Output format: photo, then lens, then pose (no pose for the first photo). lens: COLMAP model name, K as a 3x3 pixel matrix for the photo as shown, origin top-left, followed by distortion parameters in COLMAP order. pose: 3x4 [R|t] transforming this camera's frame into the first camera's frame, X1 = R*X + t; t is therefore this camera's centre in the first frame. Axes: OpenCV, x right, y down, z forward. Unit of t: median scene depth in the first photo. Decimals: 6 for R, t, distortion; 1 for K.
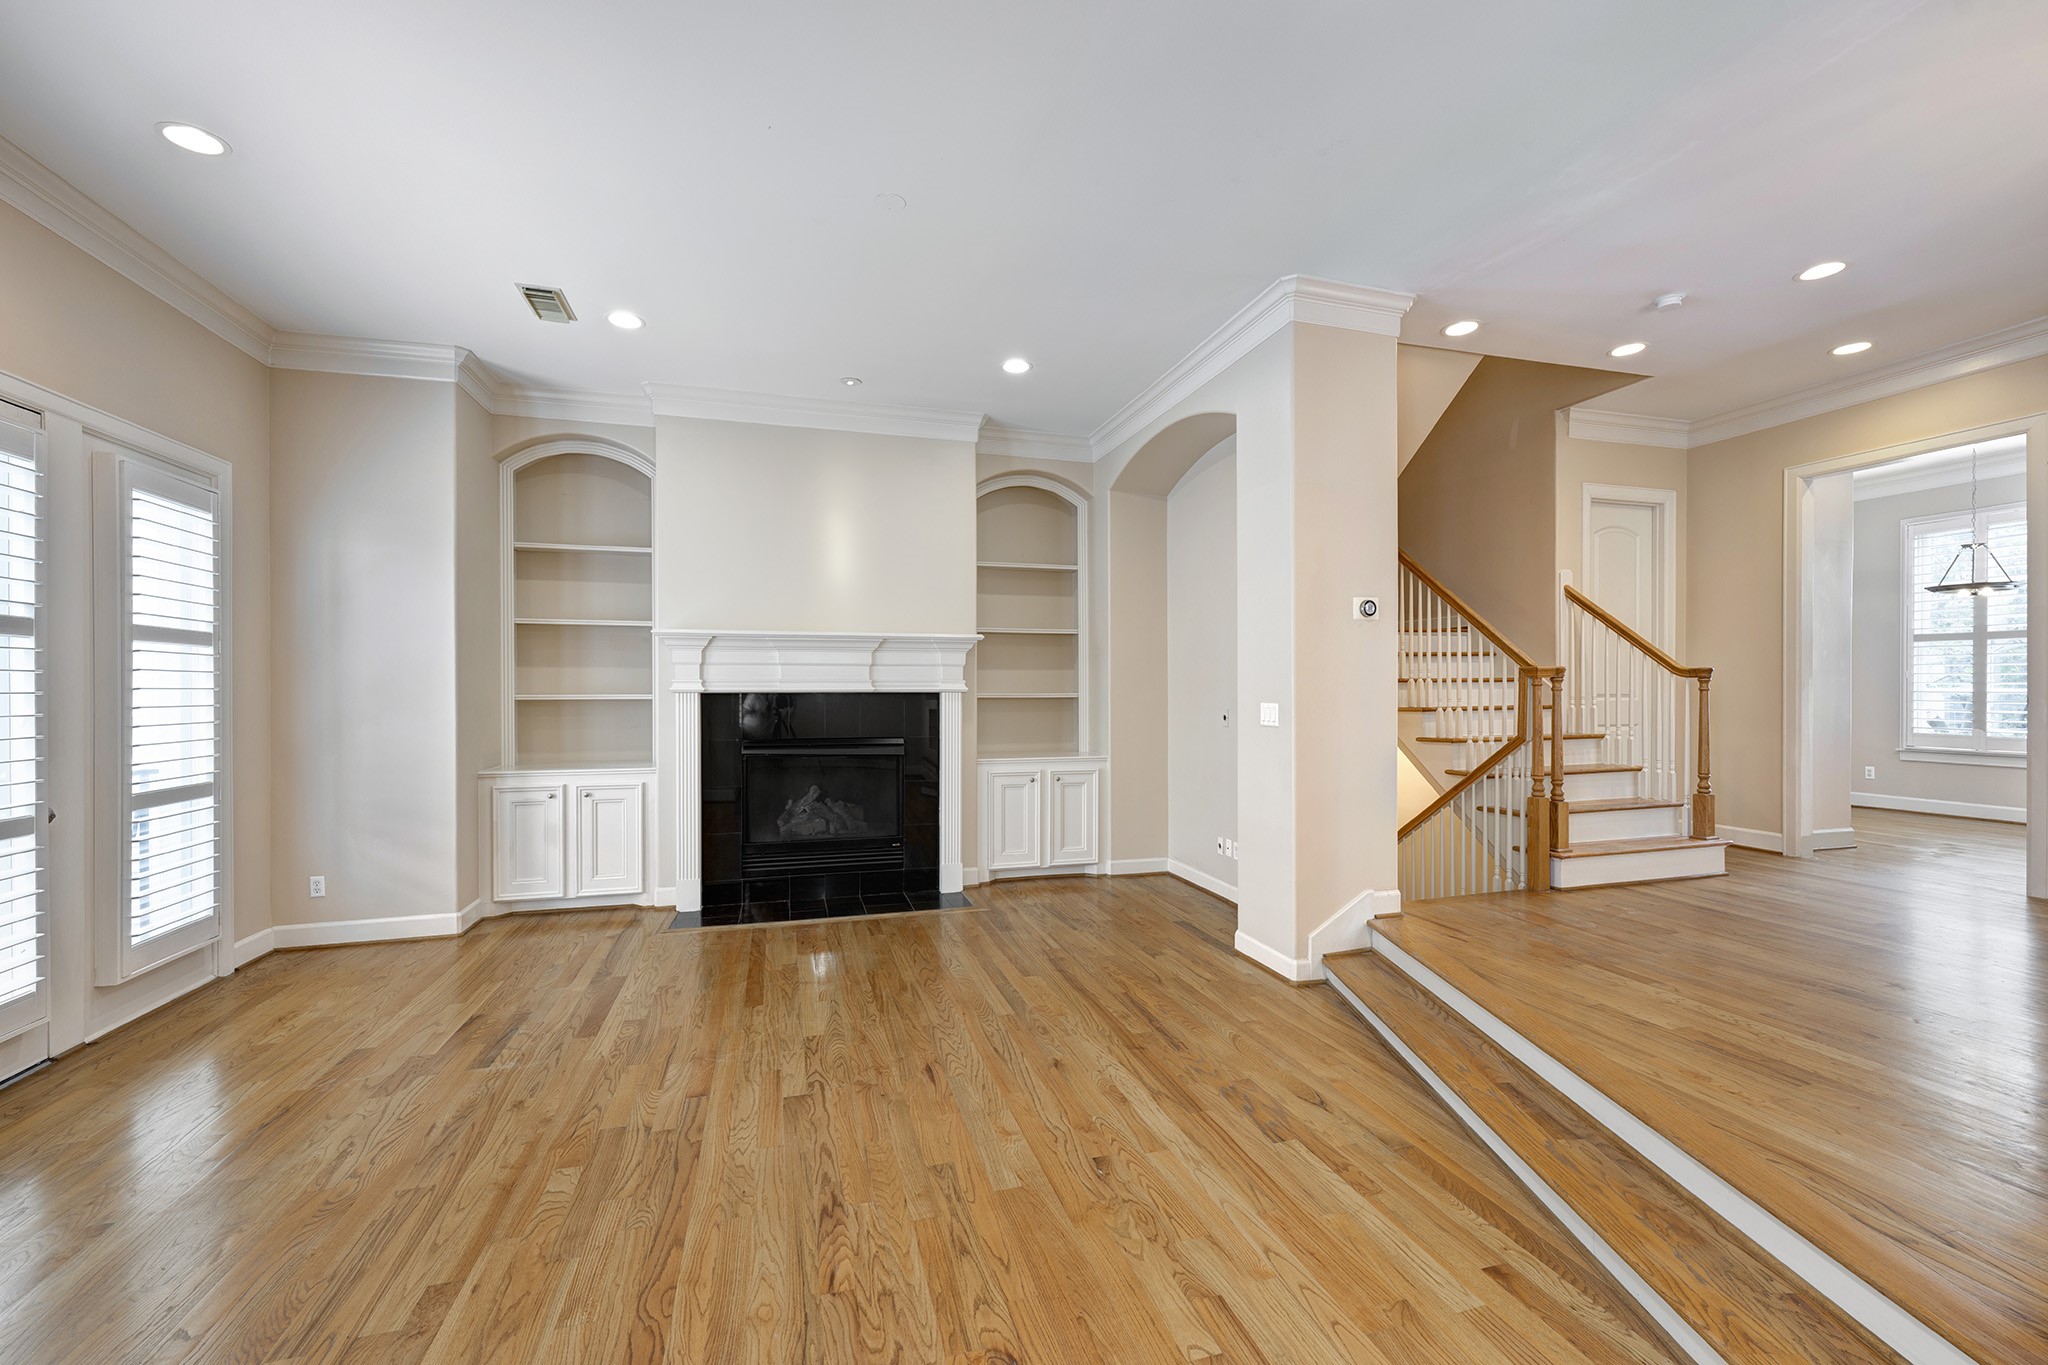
lens RADIAL K [[827.3, 0, 1045.0], [0, 827.3, 675.6], [0, 0, 1]] dist [0.000396, -0.000031]
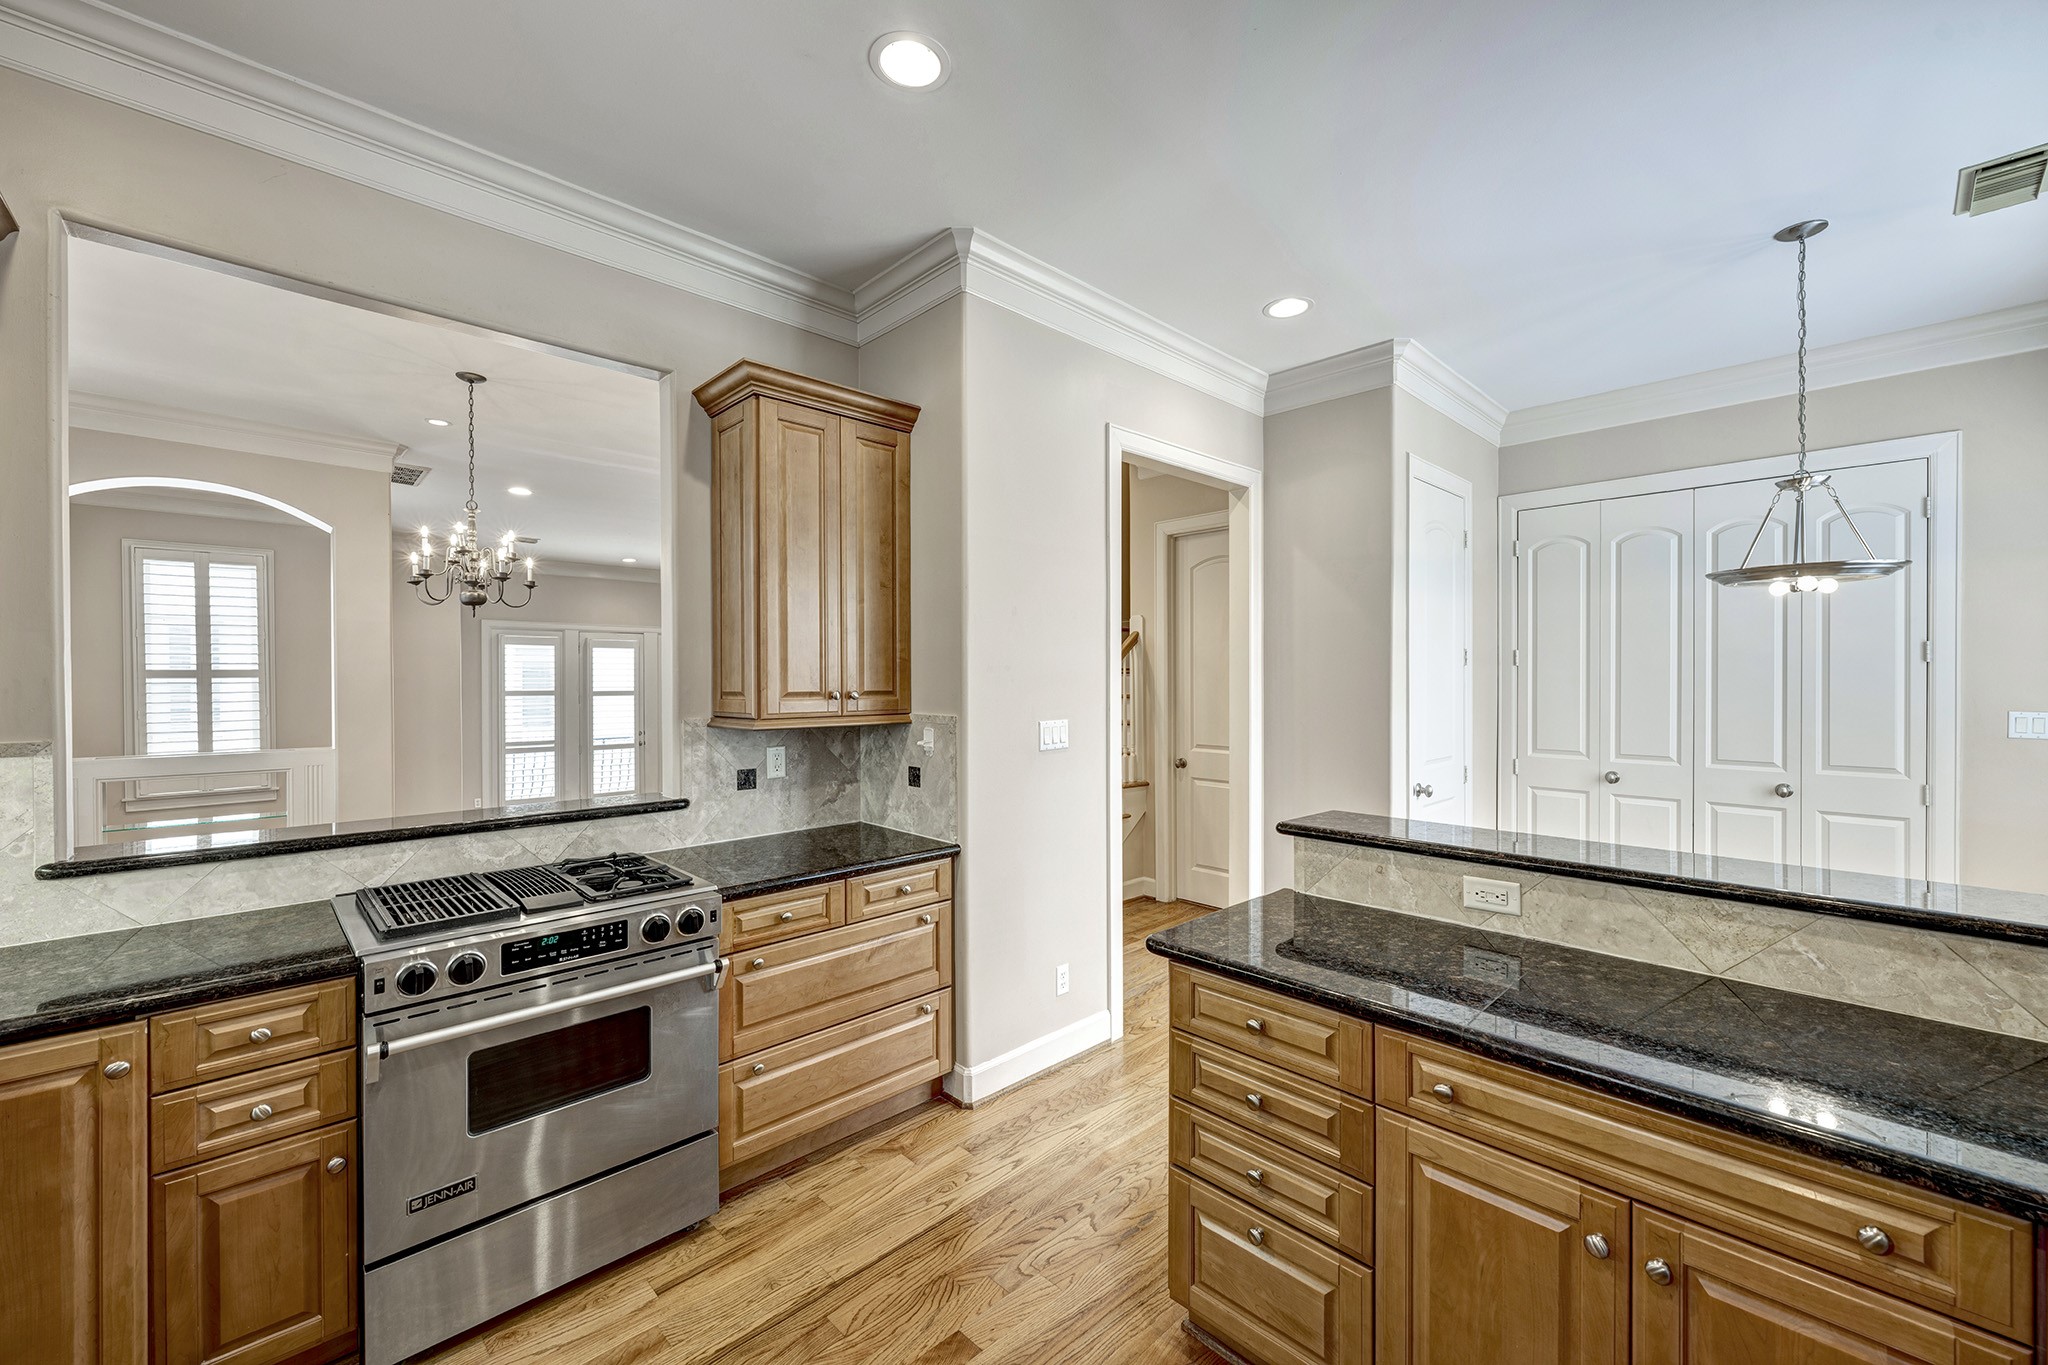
lens RADIAL K [[827.3, 0, 1045.0], [0, 827.3, 675.6], [0, 0, 1]] dist [0.000396, -0.000031]
pose [[0.465579, -0.001844, -0.885004, 2.471494], [0.016610, 0.999840, 0.006655, -0.109557], [0.884851, -0.017798, 0.465535, 0.770225]]
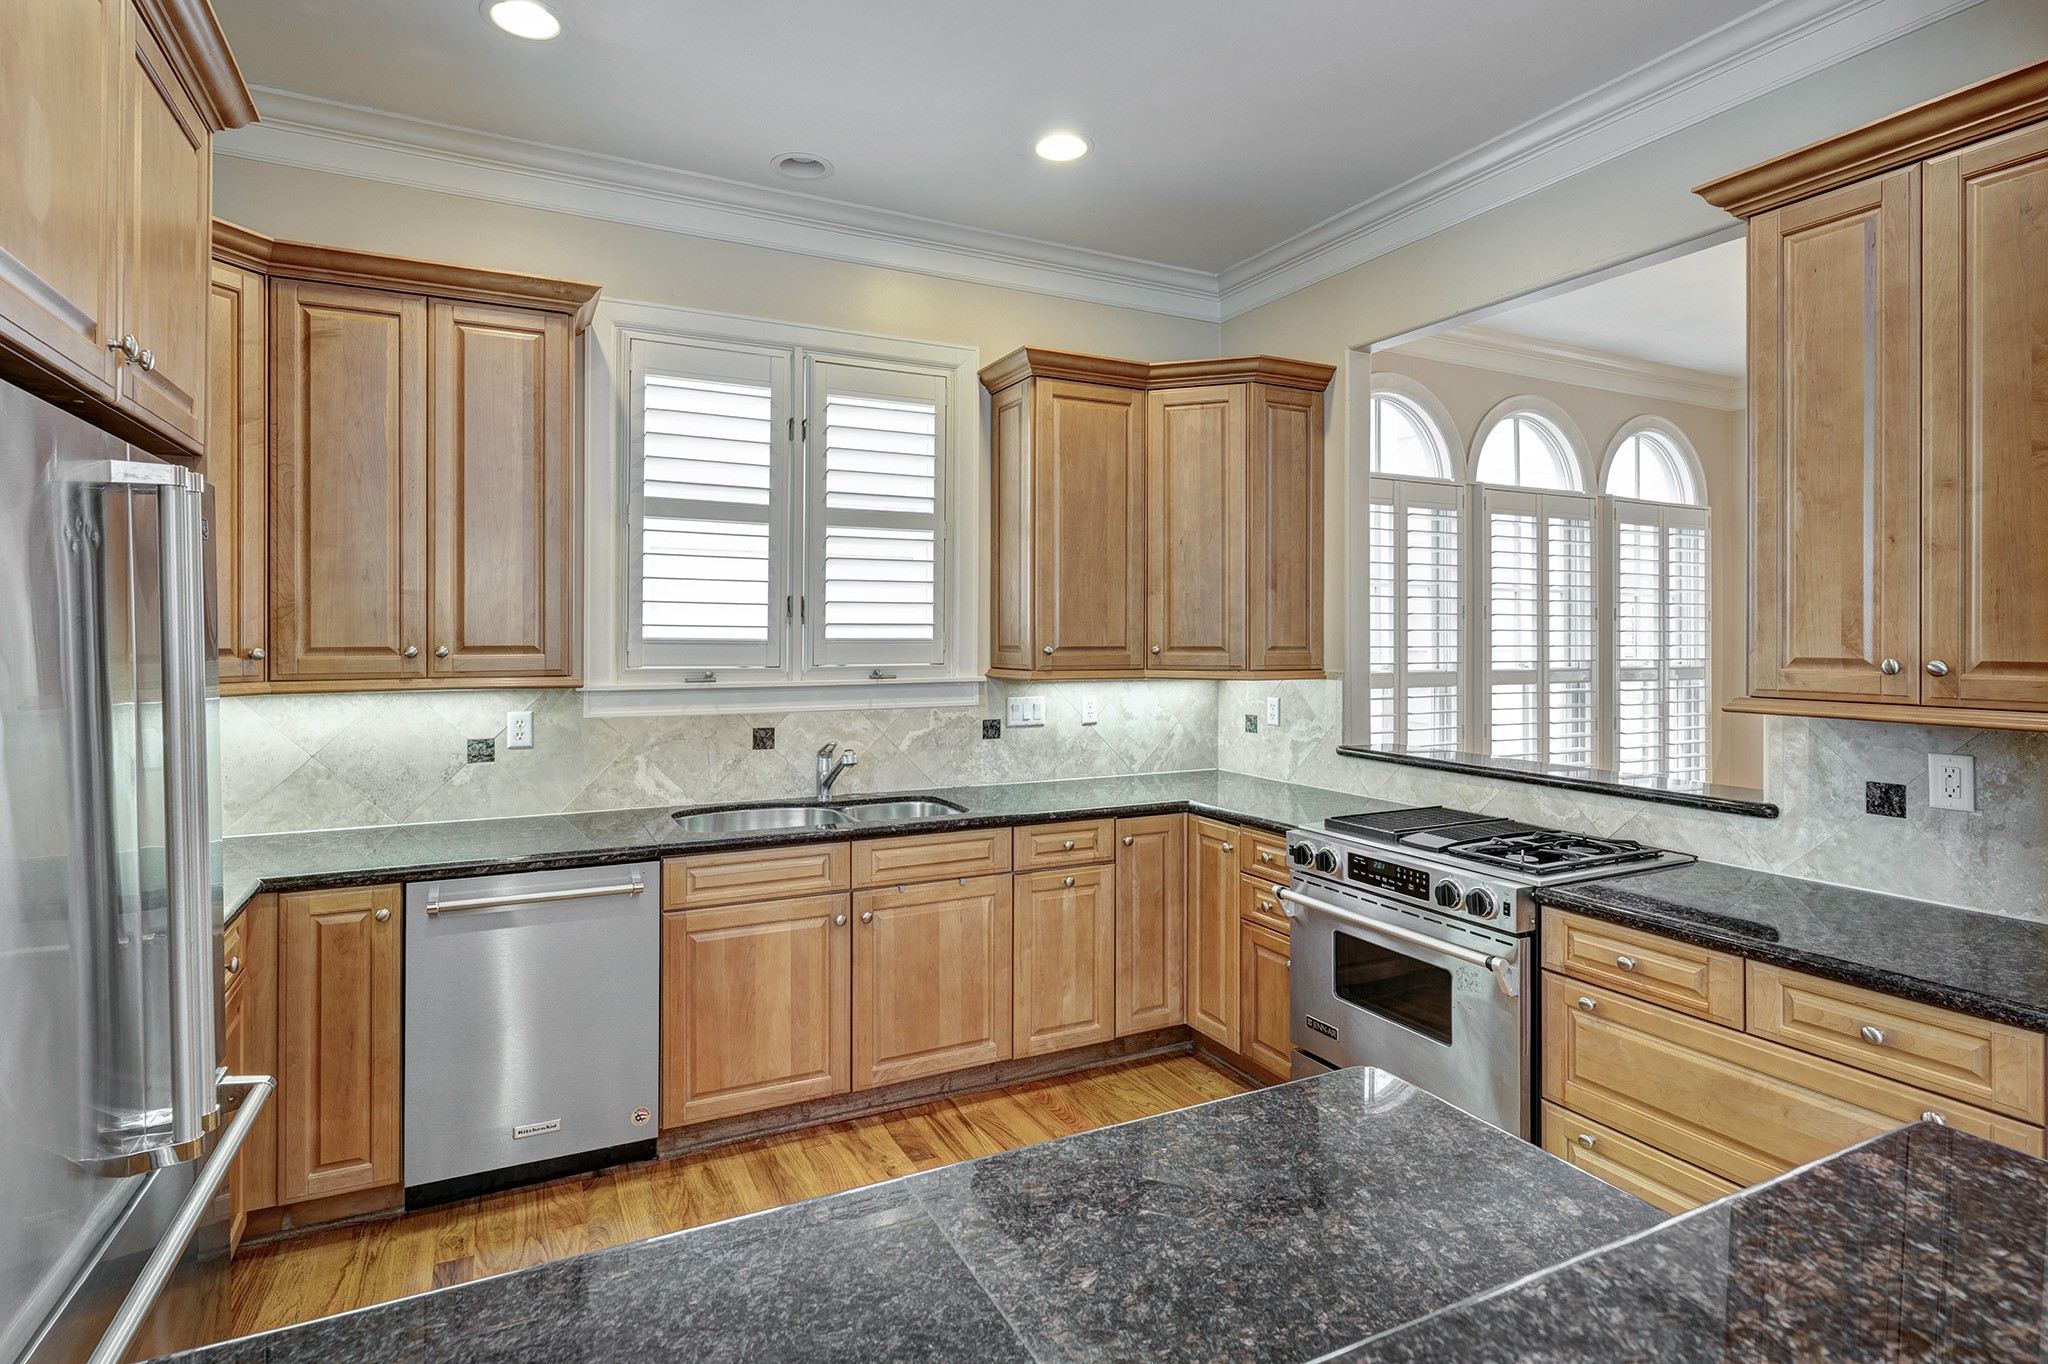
lens RADIAL K [[1026.0, 0, 1012.1], [0, 1026.0, 633.1], [0, 0, 1]] dist [-0.001385, -0.000094]
pose [[-0.988090, -0.000679, -0.153874, 2.211295], [0.001858, 0.999865, -0.016343, -0.097657], [0.153864, -0.016434, -0.987955, 1.487403]]
